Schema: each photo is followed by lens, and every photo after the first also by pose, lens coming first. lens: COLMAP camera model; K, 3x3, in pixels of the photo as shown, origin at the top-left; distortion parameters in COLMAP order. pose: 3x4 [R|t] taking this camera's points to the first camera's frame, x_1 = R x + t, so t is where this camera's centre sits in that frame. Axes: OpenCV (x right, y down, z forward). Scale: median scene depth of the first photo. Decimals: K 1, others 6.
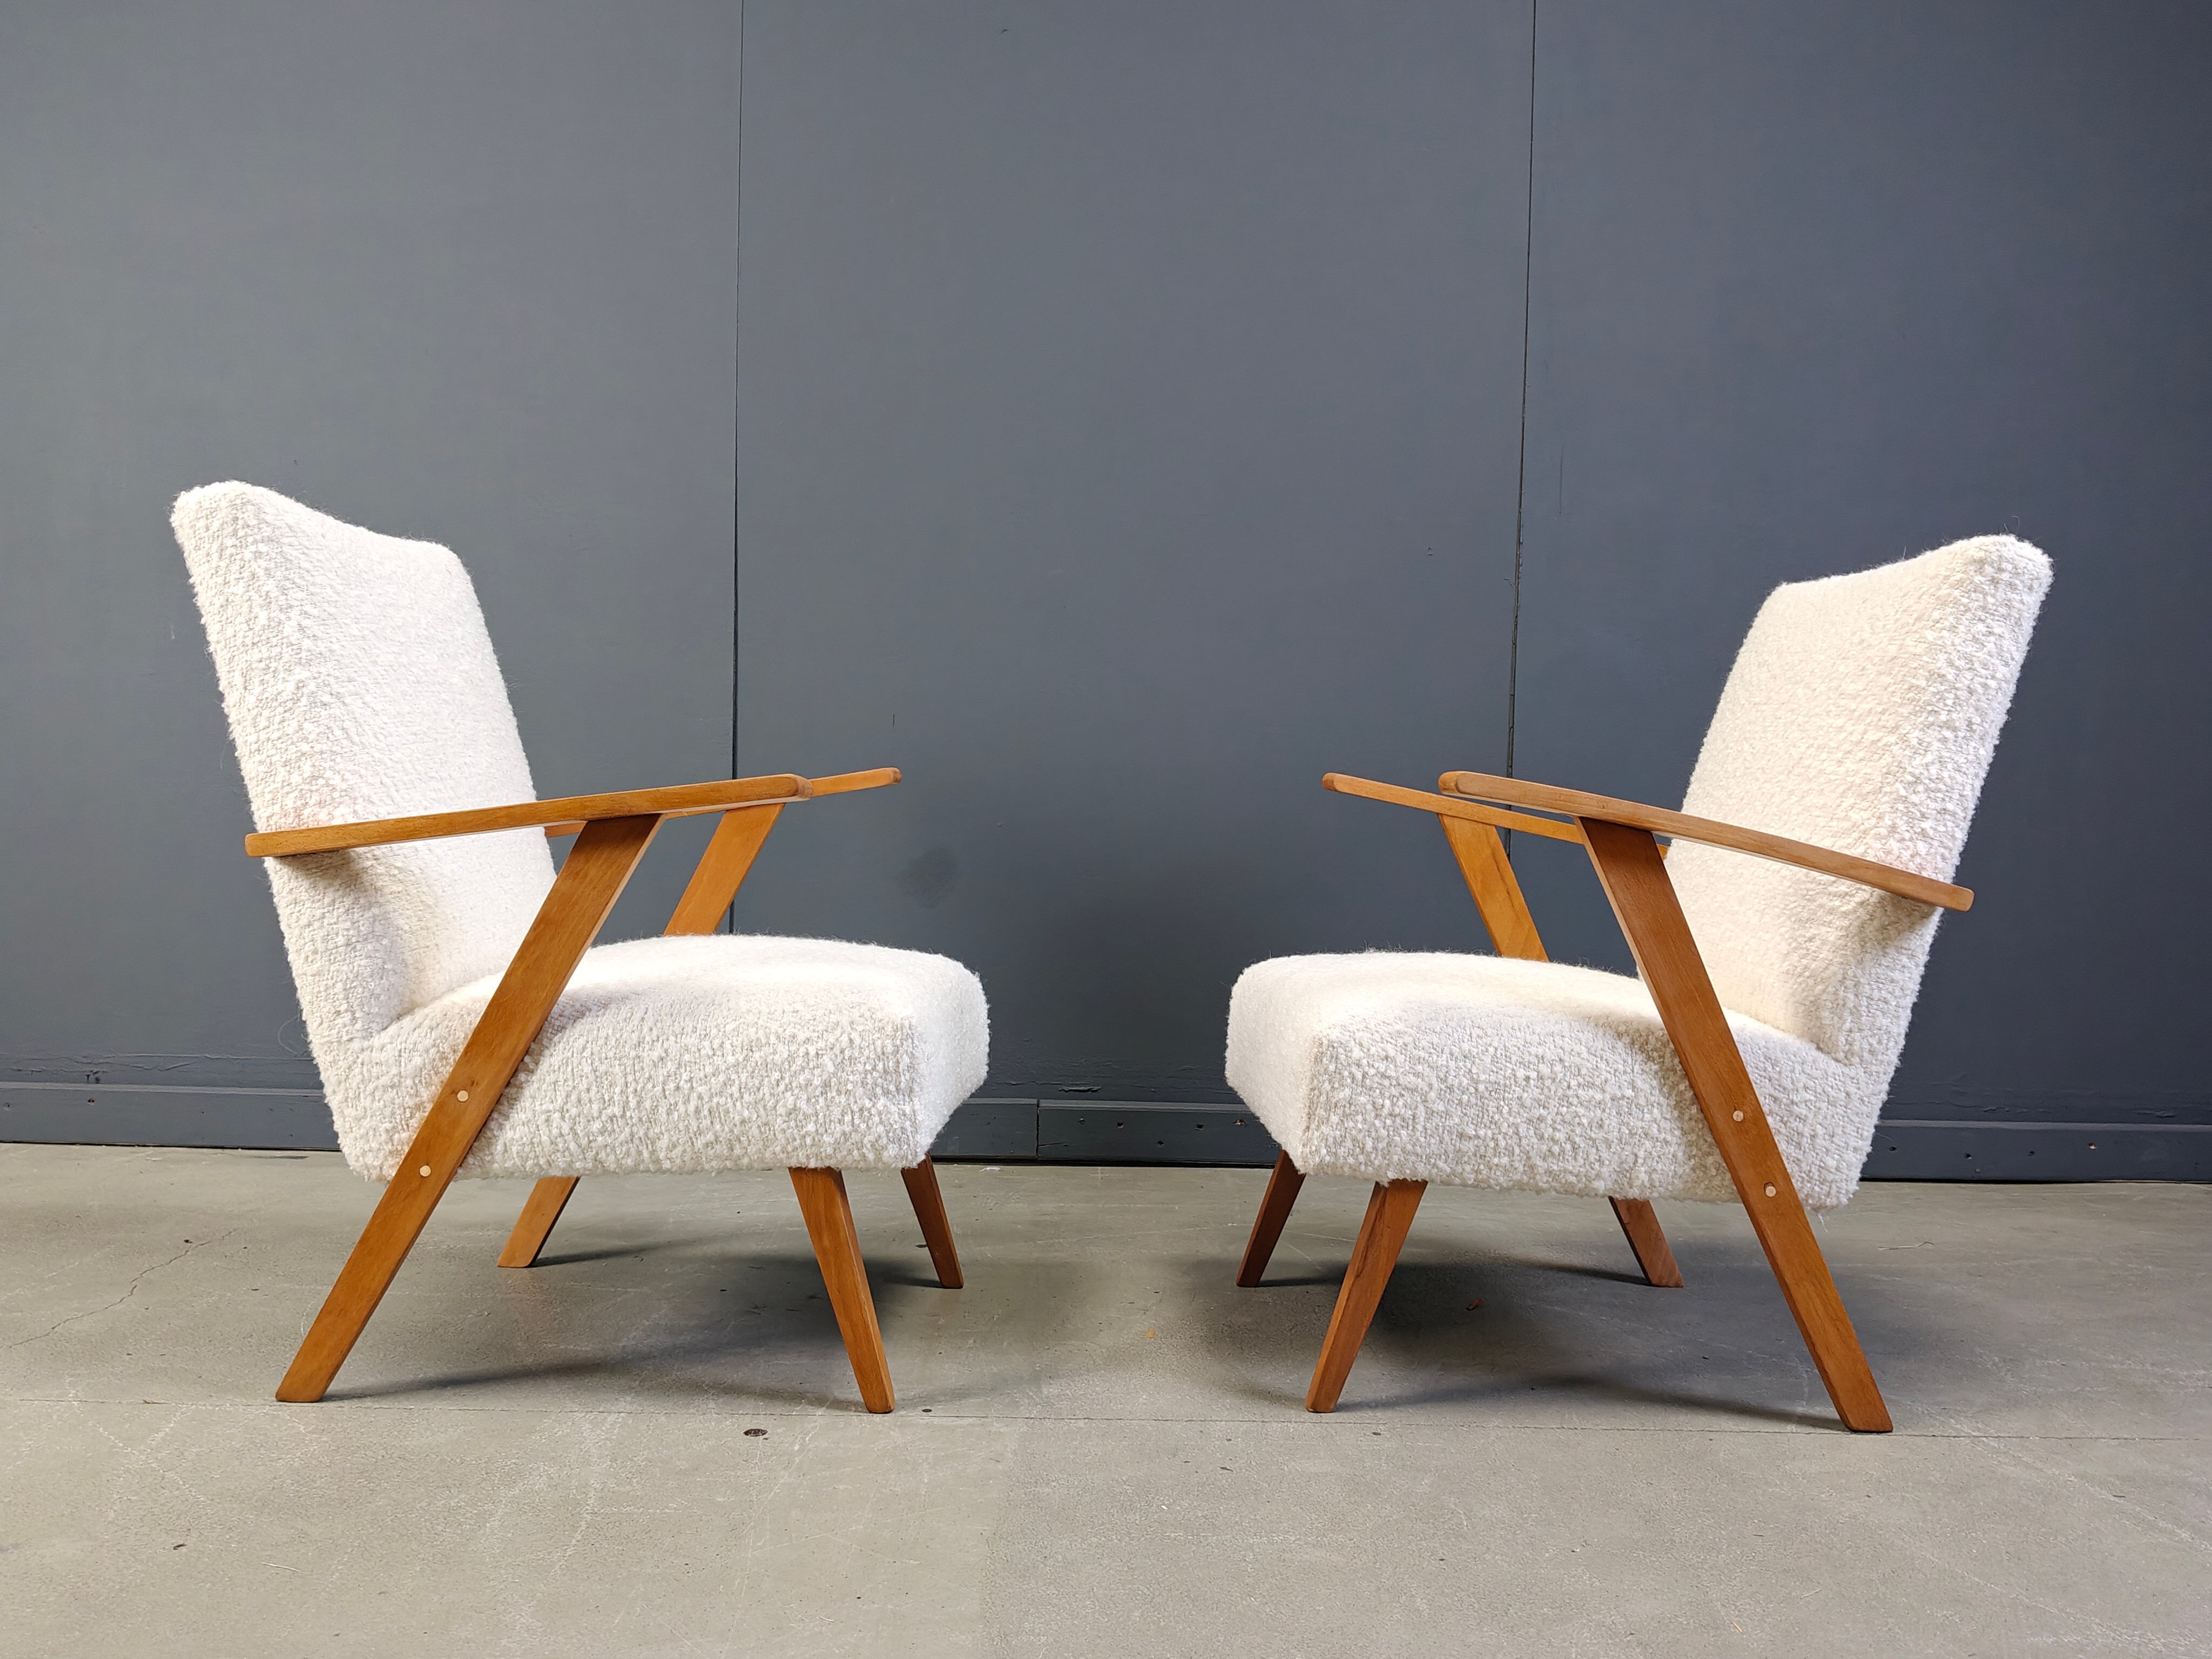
lens RADIAL K [[1838.1, 0, 1106.0], [0, 1838.1, 829.5], [0, 0, 1]] dist [0.063615, -0.145993]
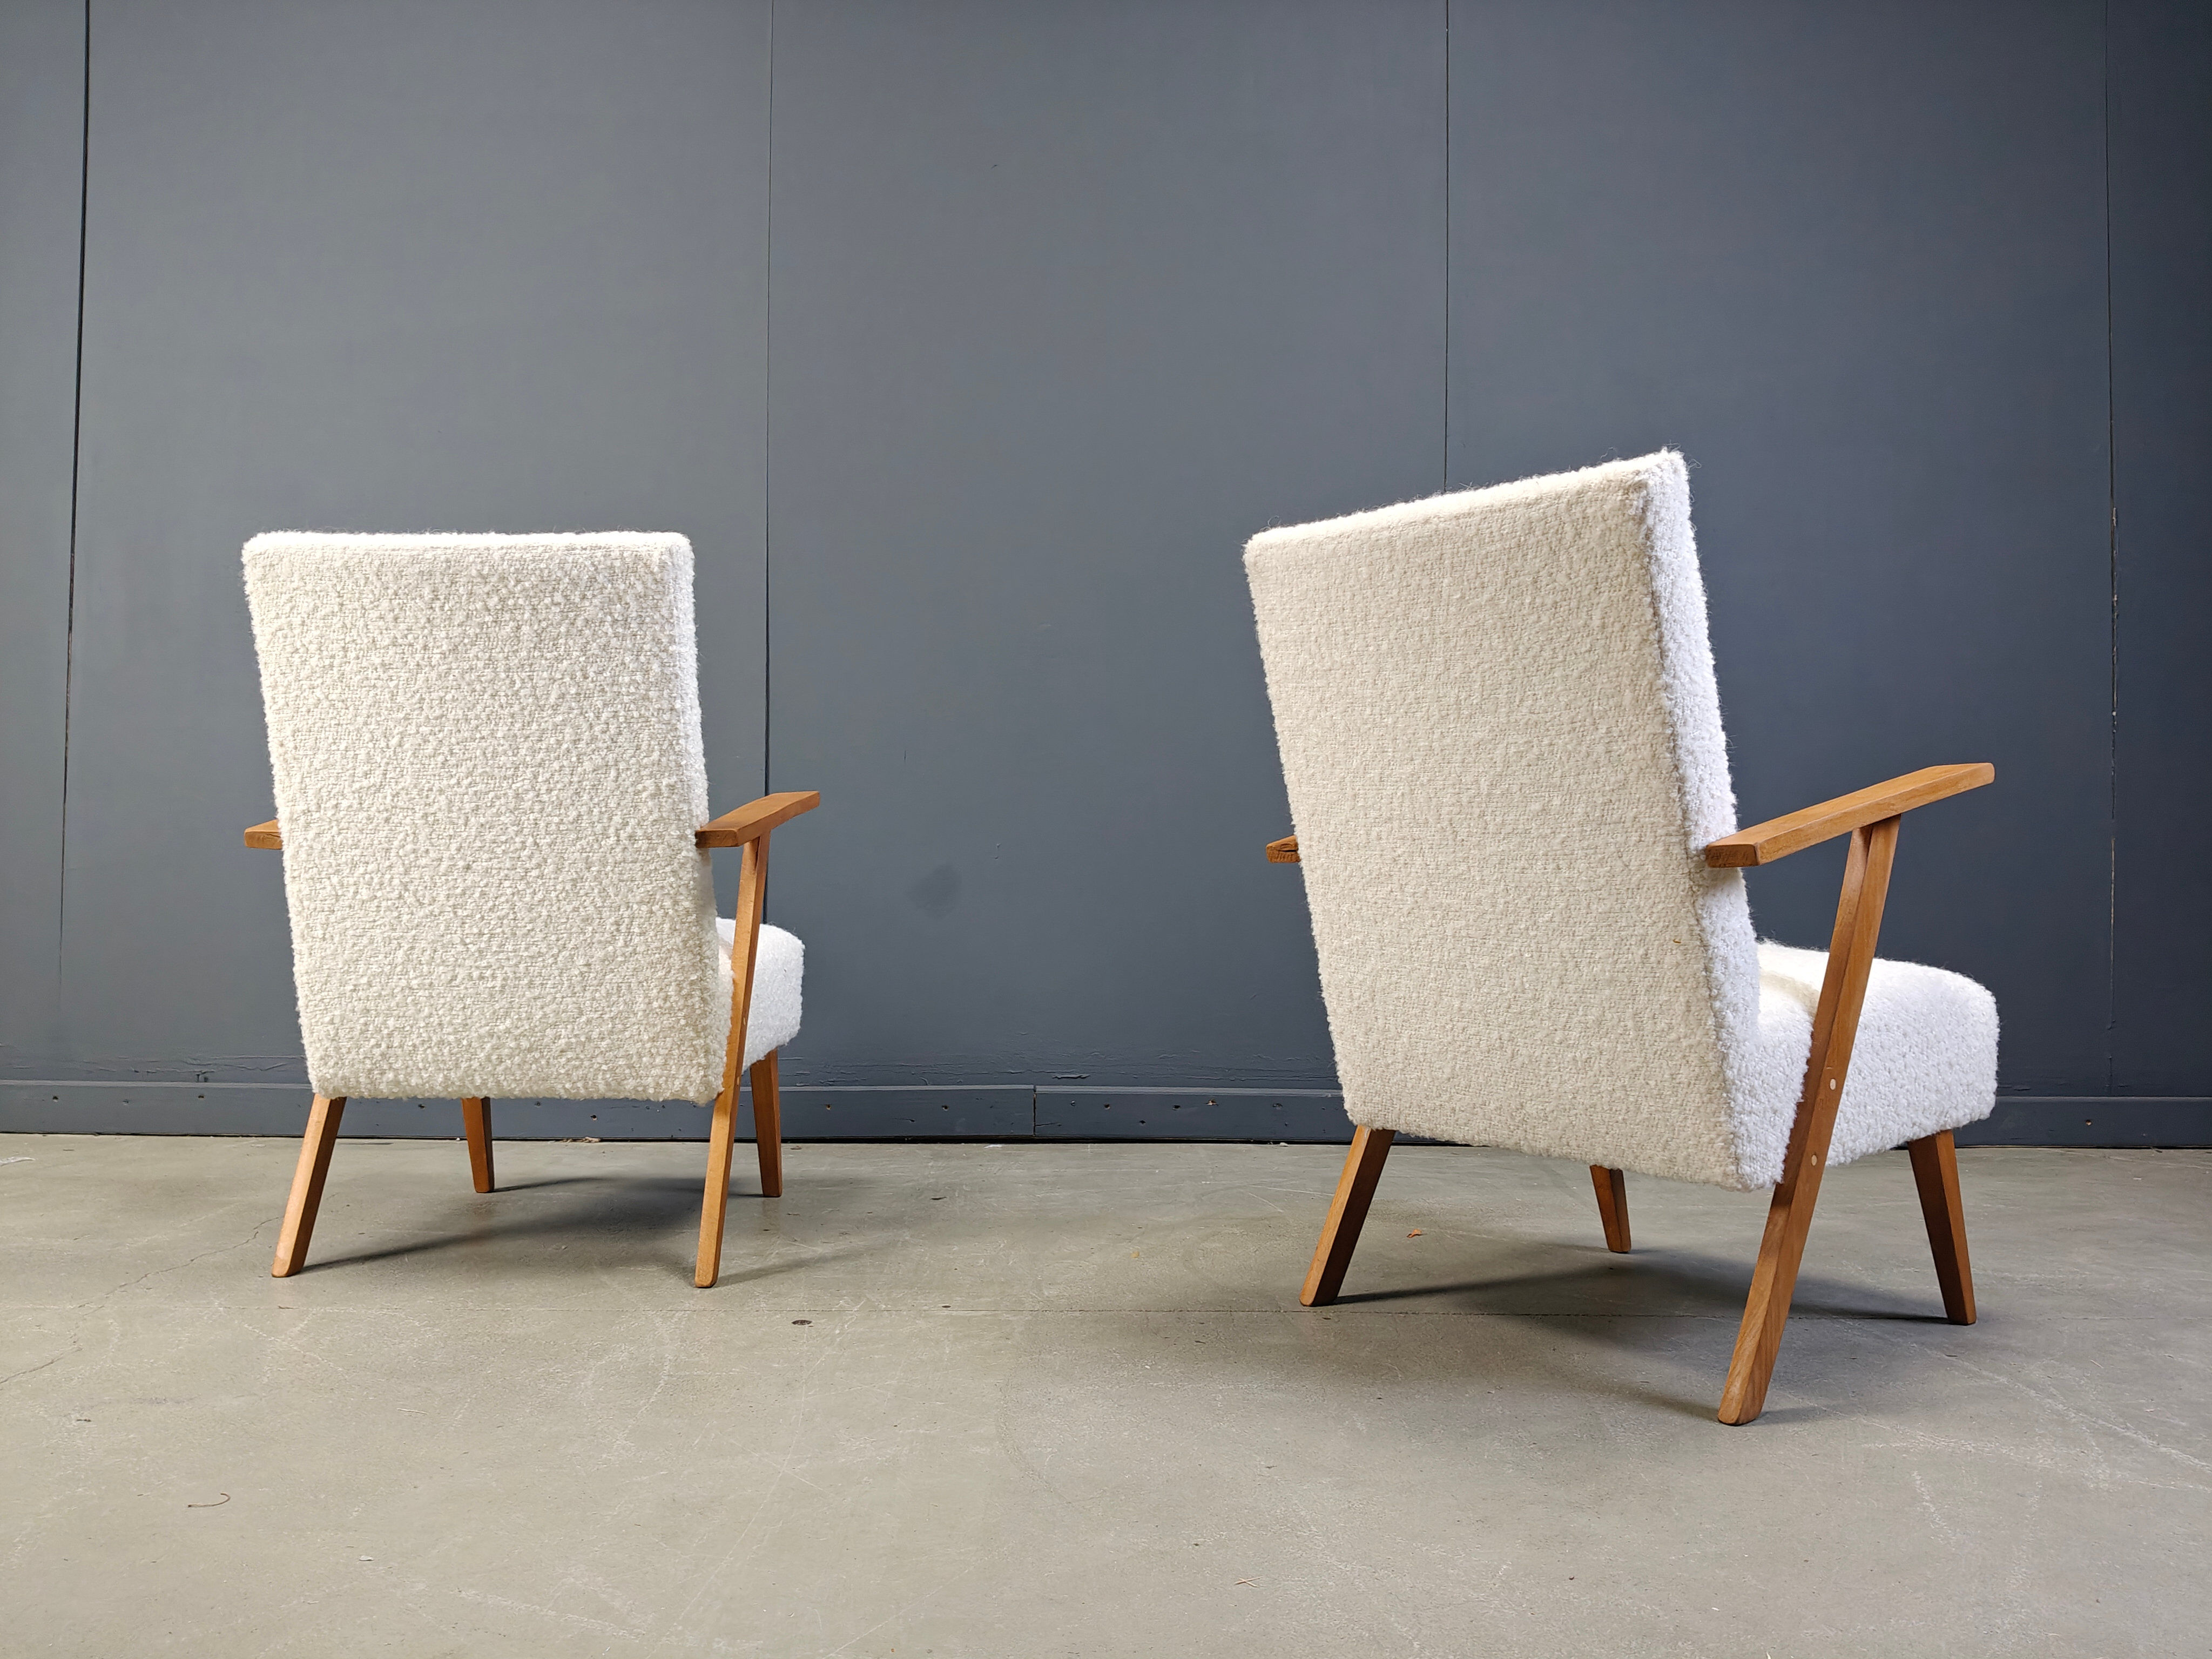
lens RADIAL K [[1704.2, 0, 1101.8], [0, 1704.2, 833.1], [0, 0, 1]] dist [0.092023, -0.213462]
pose [[0.999906, -0.012268, 0.006178, -0.000937], [0.012519, 0.999029, -0.042251, 0.060750], [-0.005654, 0.042324, 0.999088, -0.106092]]
